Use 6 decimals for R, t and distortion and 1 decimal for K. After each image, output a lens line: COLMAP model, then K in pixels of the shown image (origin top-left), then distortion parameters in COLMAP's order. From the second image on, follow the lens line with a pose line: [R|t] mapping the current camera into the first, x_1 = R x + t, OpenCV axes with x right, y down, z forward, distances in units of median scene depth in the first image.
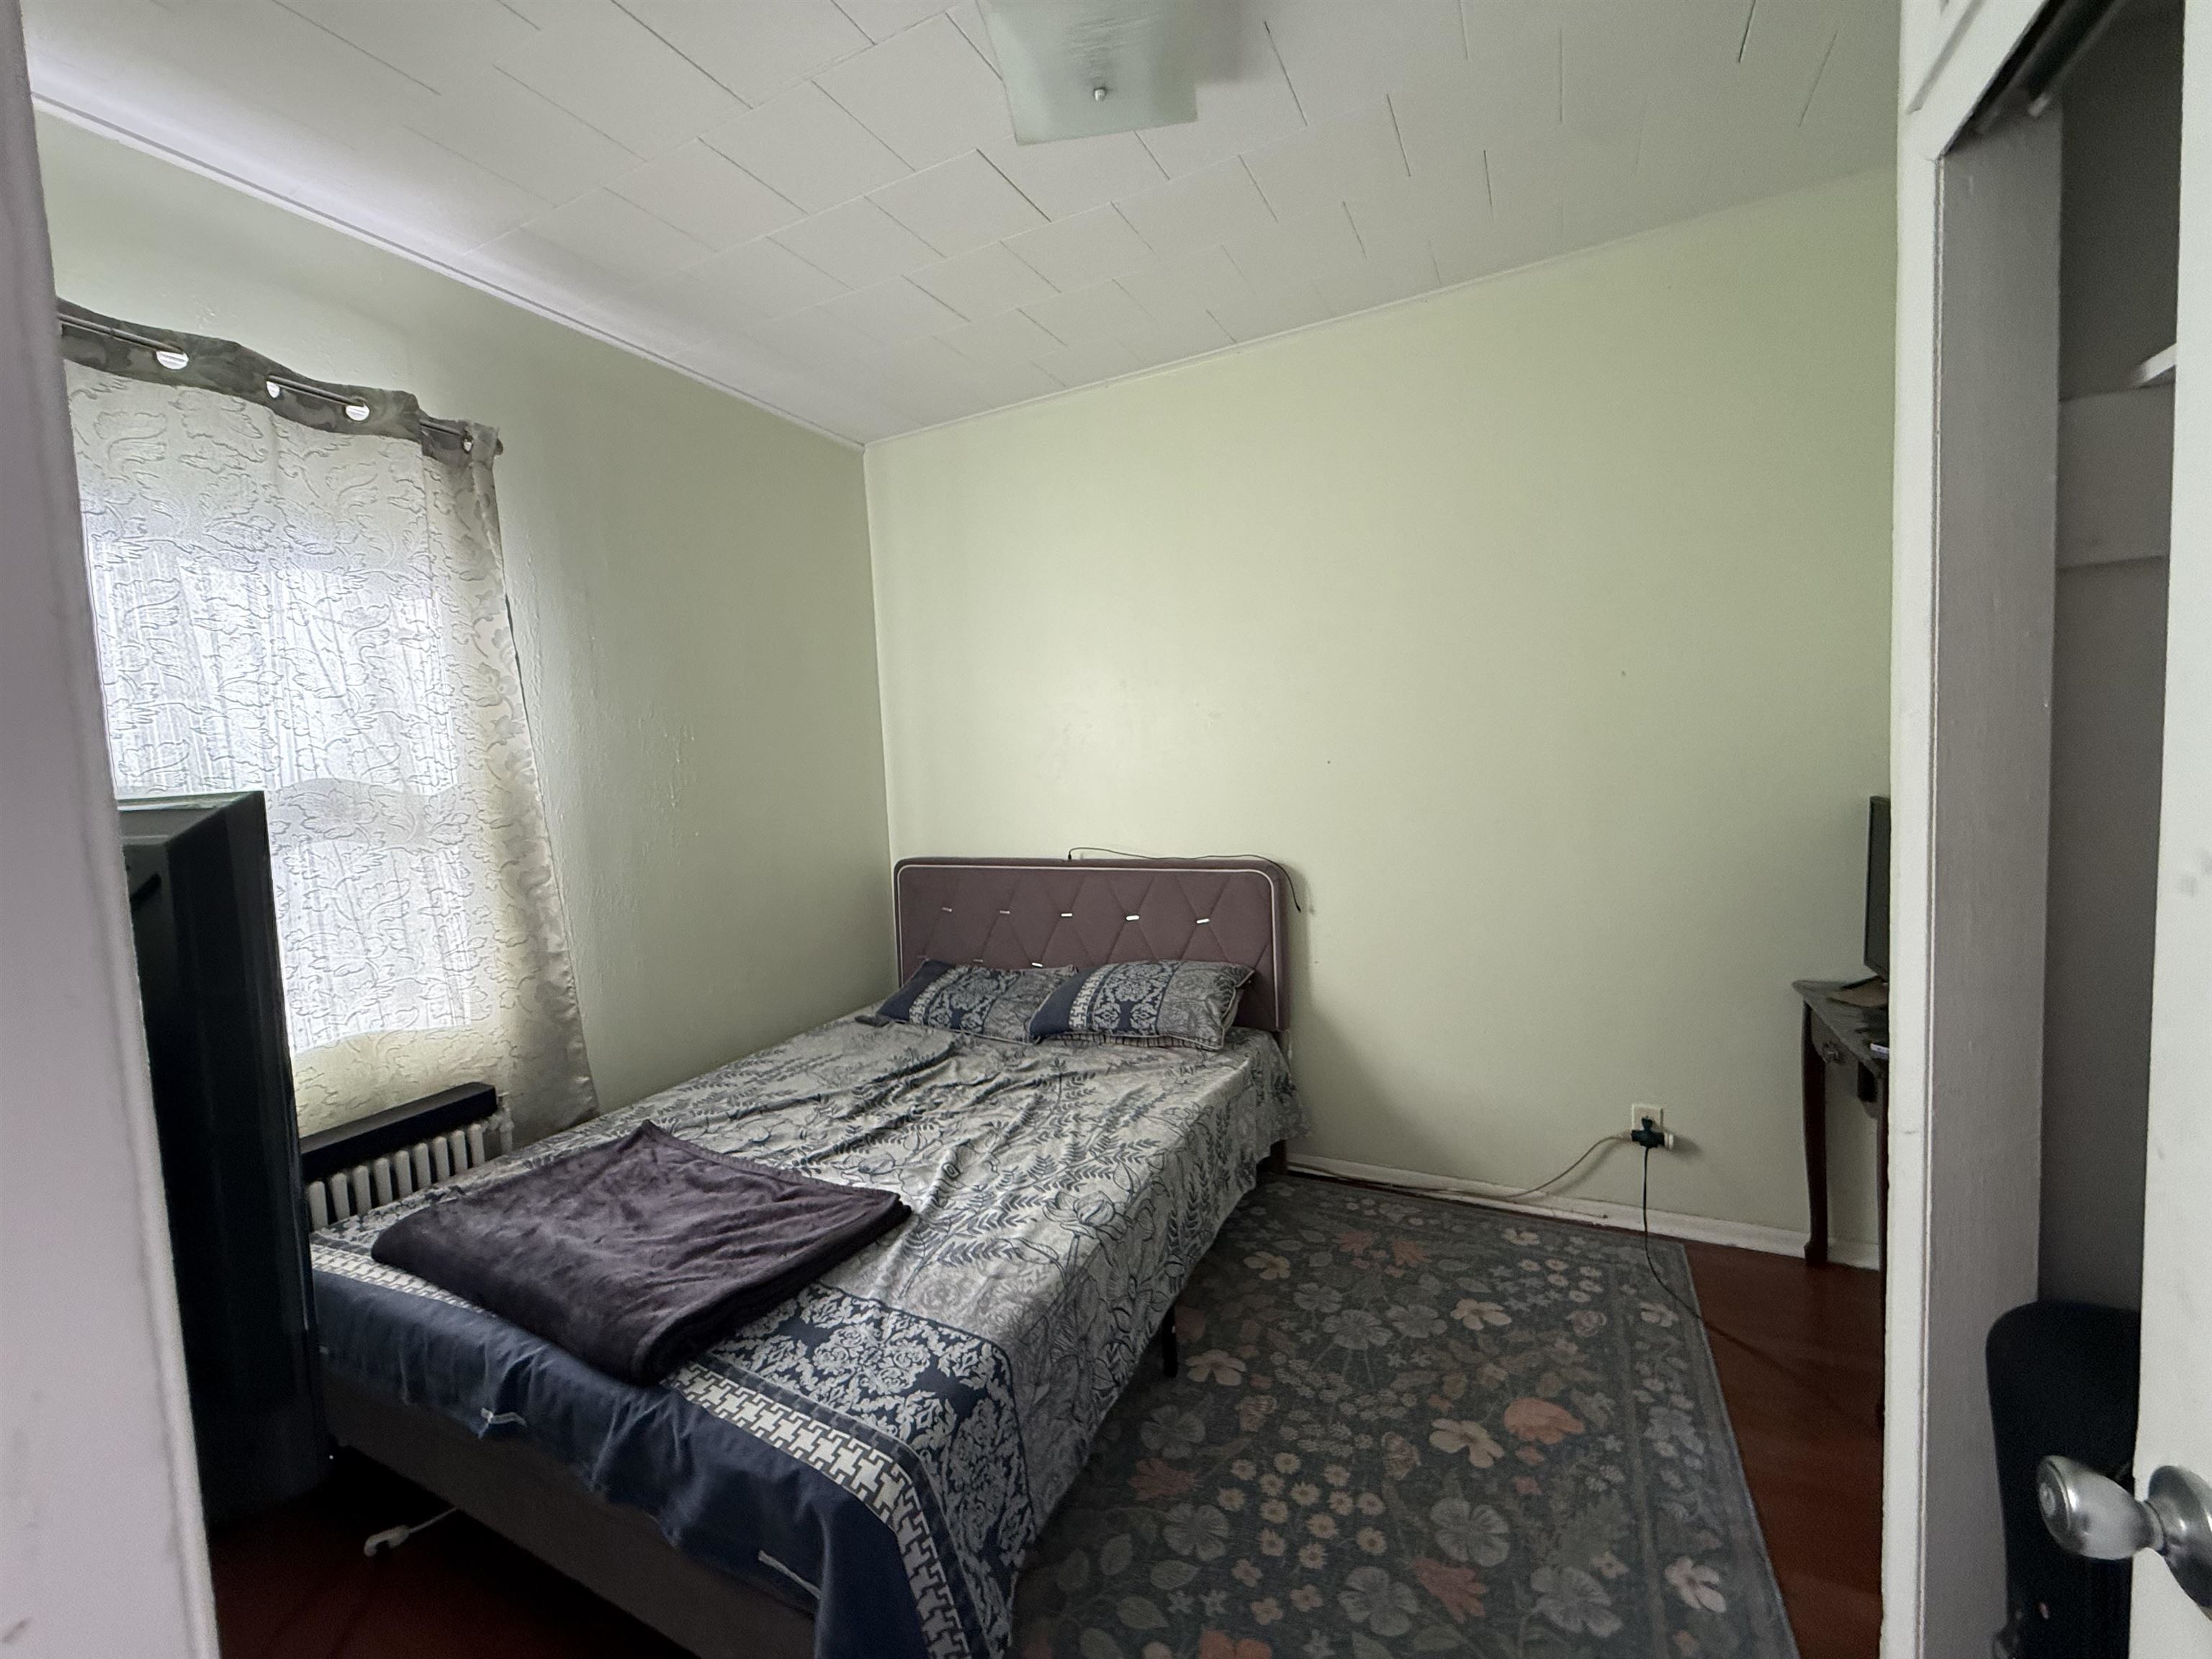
lens RADIAL K [[890.0, 0, 1108.8], [0, 890.0, 816.2], [0, 0, 1]] dist [0.000650, -0.000008]
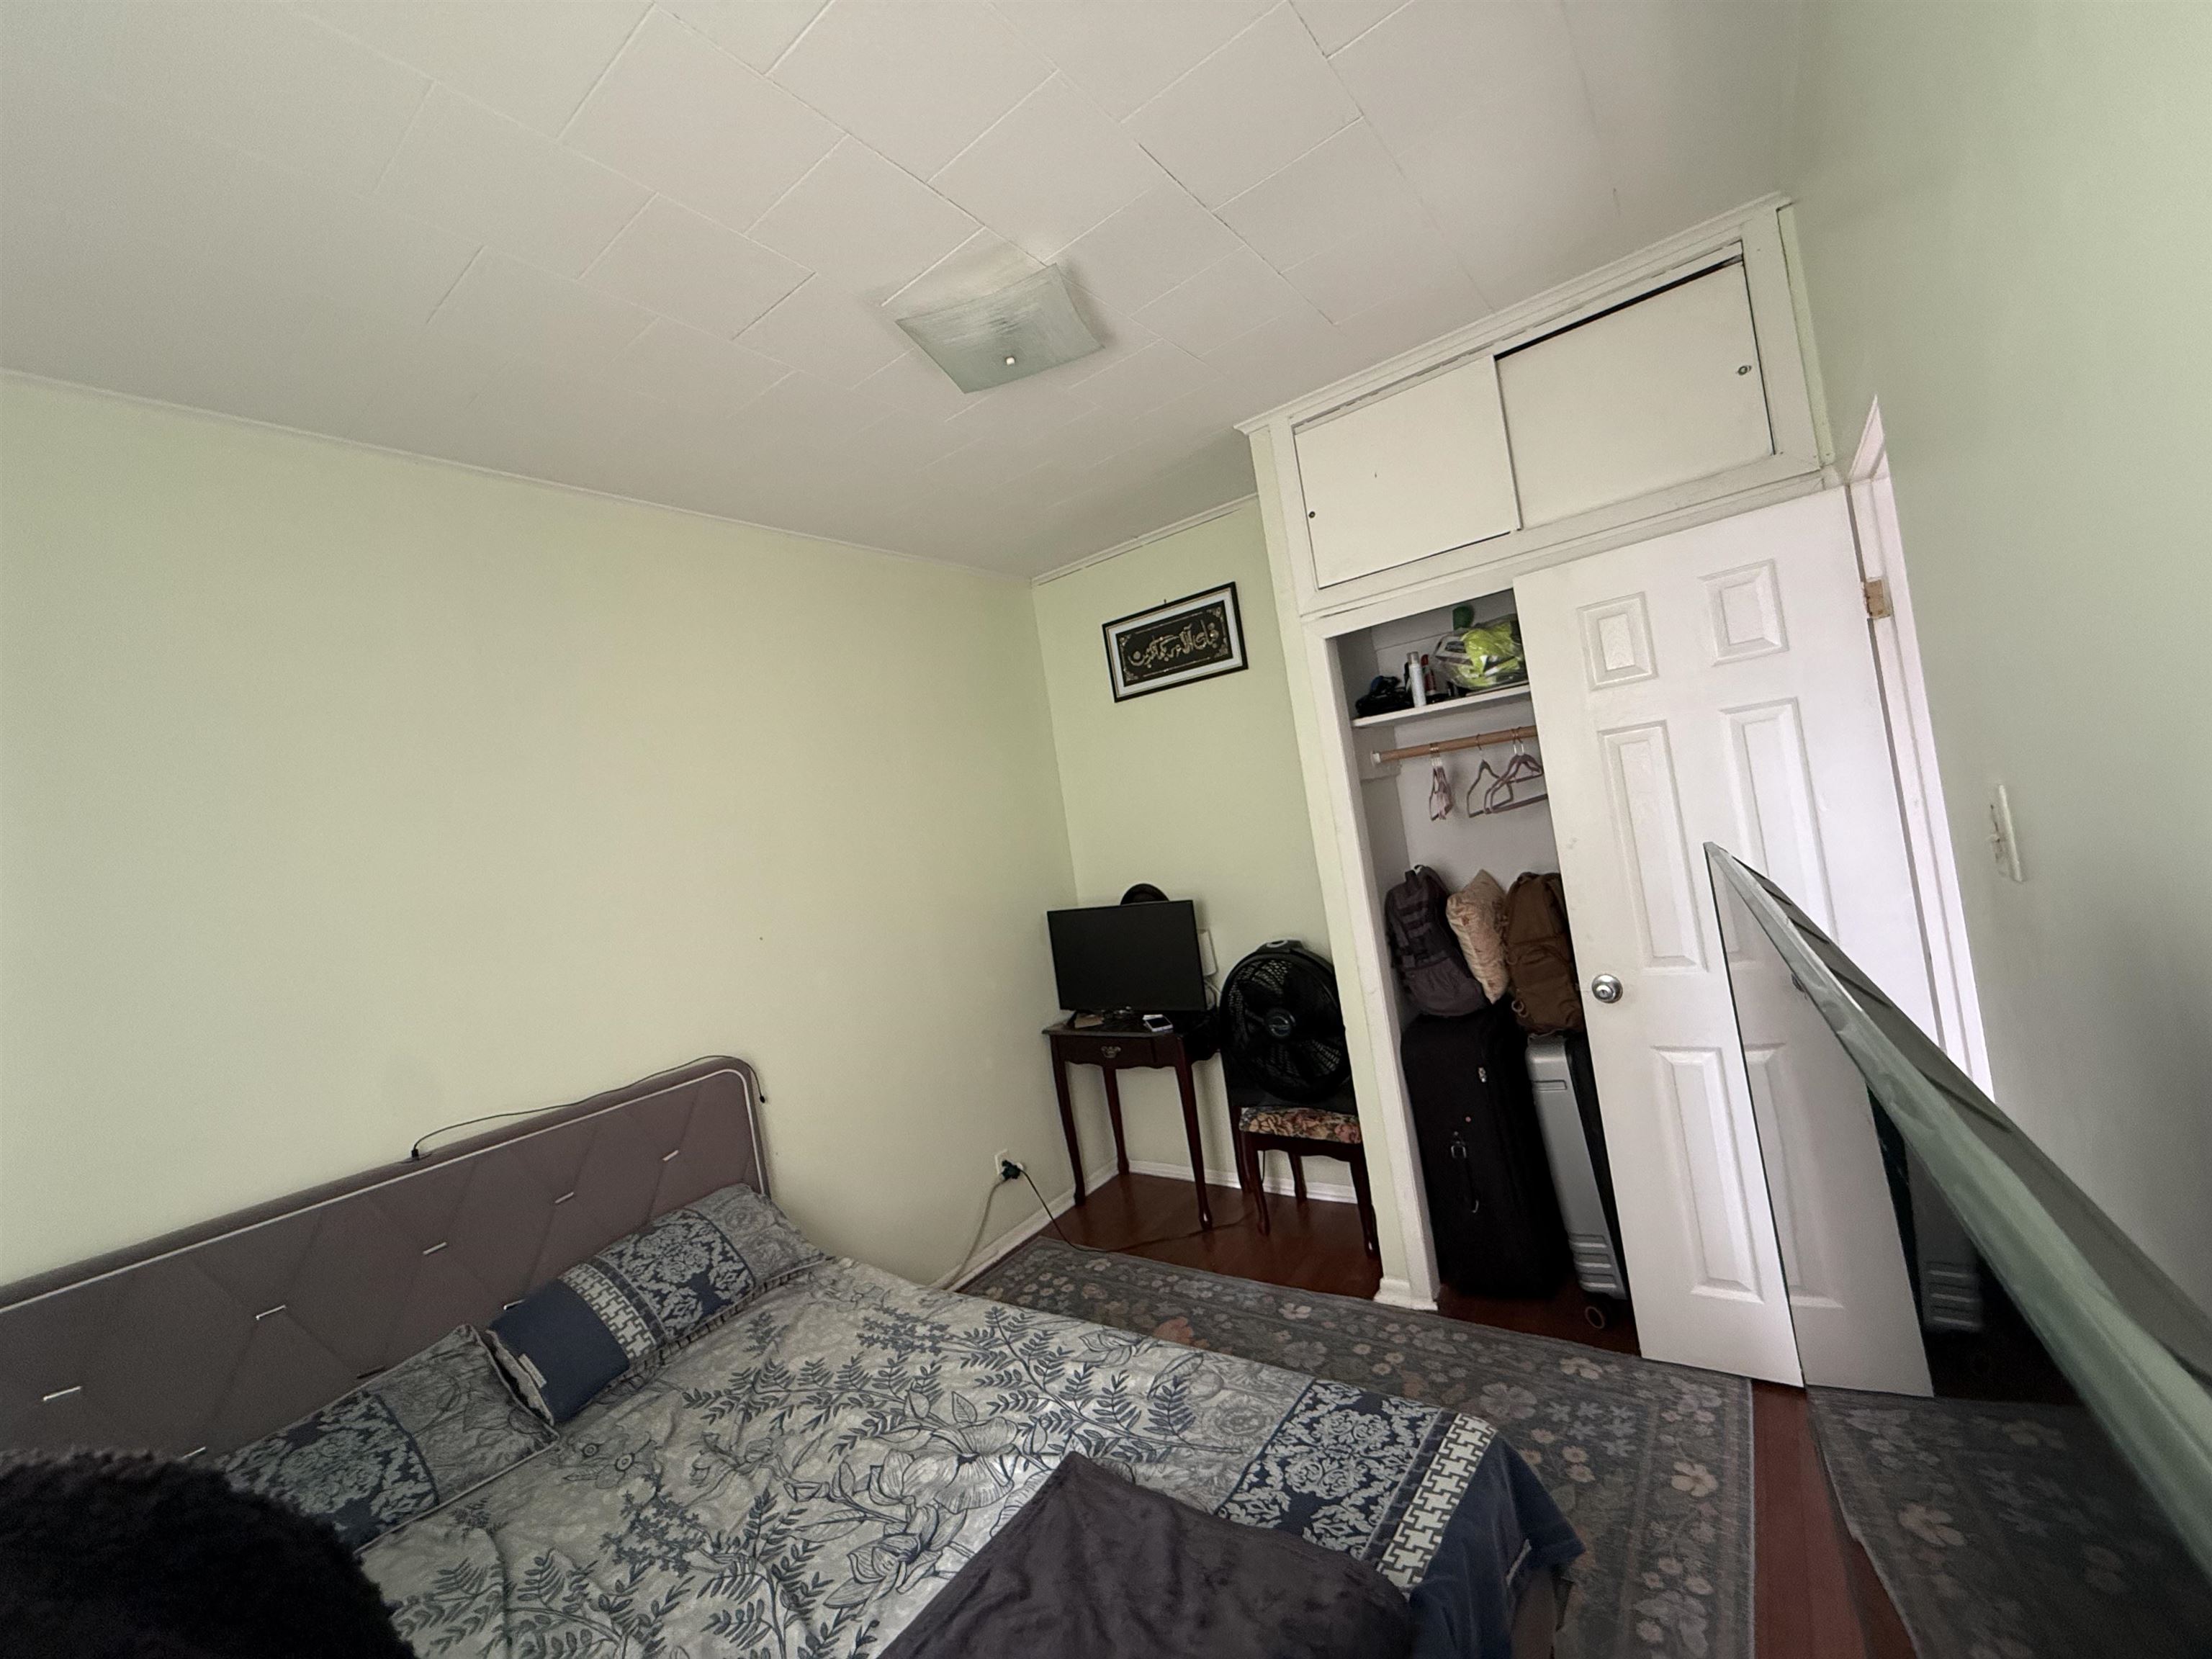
lens RADIAL K [[890.0, 0, 1105.7], [0, 890.0, 818.8], [0, 0, 1]] dist [0.000650, -0.000008]
pose [[0.168882, 0.034506, 0.985032, -0.886372], [0.209659, 0.975258, -0.070110, -0.054033], [-0.963080, 0.218361, 0.157469, 0.621192]]
